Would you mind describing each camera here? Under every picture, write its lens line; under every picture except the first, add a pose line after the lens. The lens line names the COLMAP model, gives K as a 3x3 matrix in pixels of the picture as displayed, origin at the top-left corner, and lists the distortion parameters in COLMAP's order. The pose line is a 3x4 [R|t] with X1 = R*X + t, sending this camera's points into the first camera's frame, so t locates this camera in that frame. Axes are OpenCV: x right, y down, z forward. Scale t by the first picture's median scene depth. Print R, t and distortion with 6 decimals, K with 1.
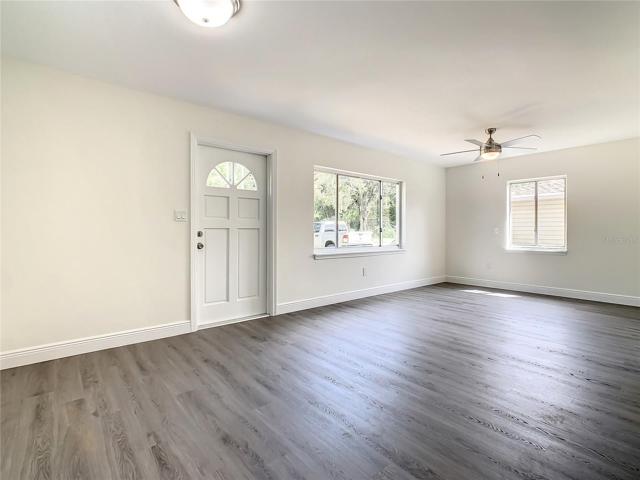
lens RADIAL K [[316.7, 0, 320.5], [0, 316.7, 232.6], [0, 0, 1]] dist [-0.010697, -0.000090]
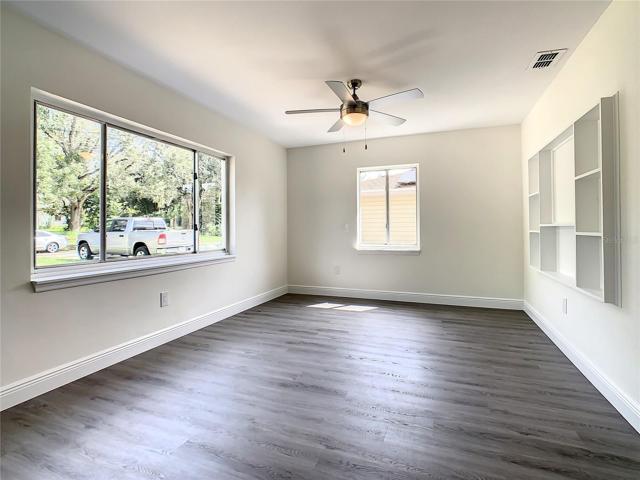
lens RADIAL K [[326.7, 0, 322.0], [0, 326.7, 222.6], [0, 0, 1]] dist [-0.001989, 0.000150]
pose [[0.875220, 0.000727, 0.483725, 0.099589], [0.010822, 0.999719, -0.021082, -0.001304], [-0.483604, 0.023686, 0.874966, 0.317417]]
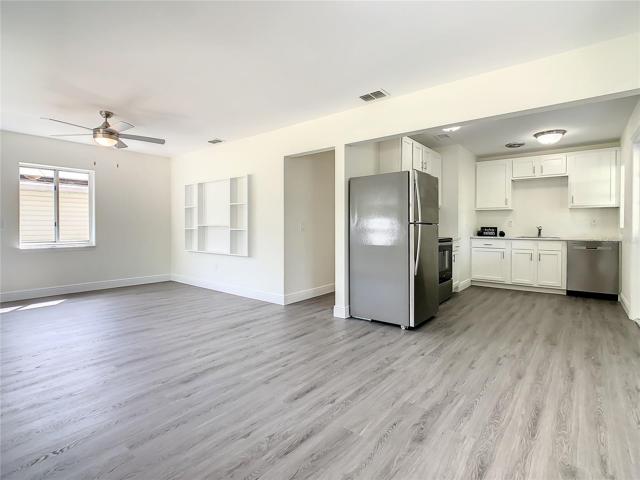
lens RADIAL K [[326.7, 0, 322.0], [0, 326.7, 222.6], [0, 0, 1]] dist [-0.001989, 0.000150]
pose [[-0.184659, 0.007570, 0.982774, -0.375914], [0.005554, 0.999962, -0.006659, -0.003822], [-0.982787, 0.004228, -0.184694, 0.446715]]
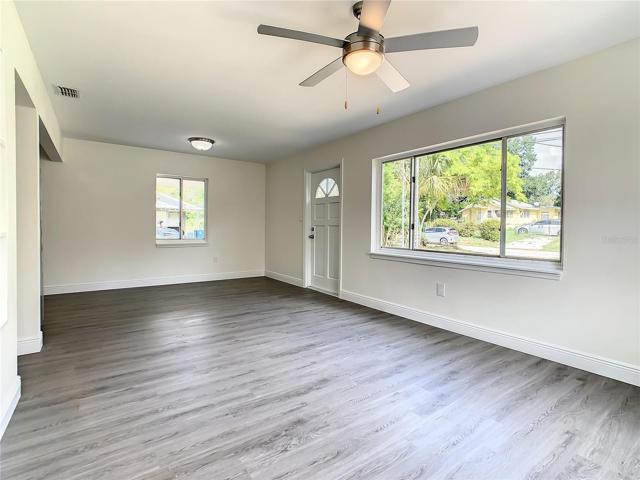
lens RADIAL K [[316.7, 0, 320.5], [0, 316.7, 232.6], [0, 0, 1]] dist [-0.010697, -0.000090]
pose [[-0.083289, 0.009780, -0.996477, 0.786755], [-0.021500, 0.999701, 0.011608, 0.001279], [0.996293, 0.022391, -0.083054, 0.765003]]
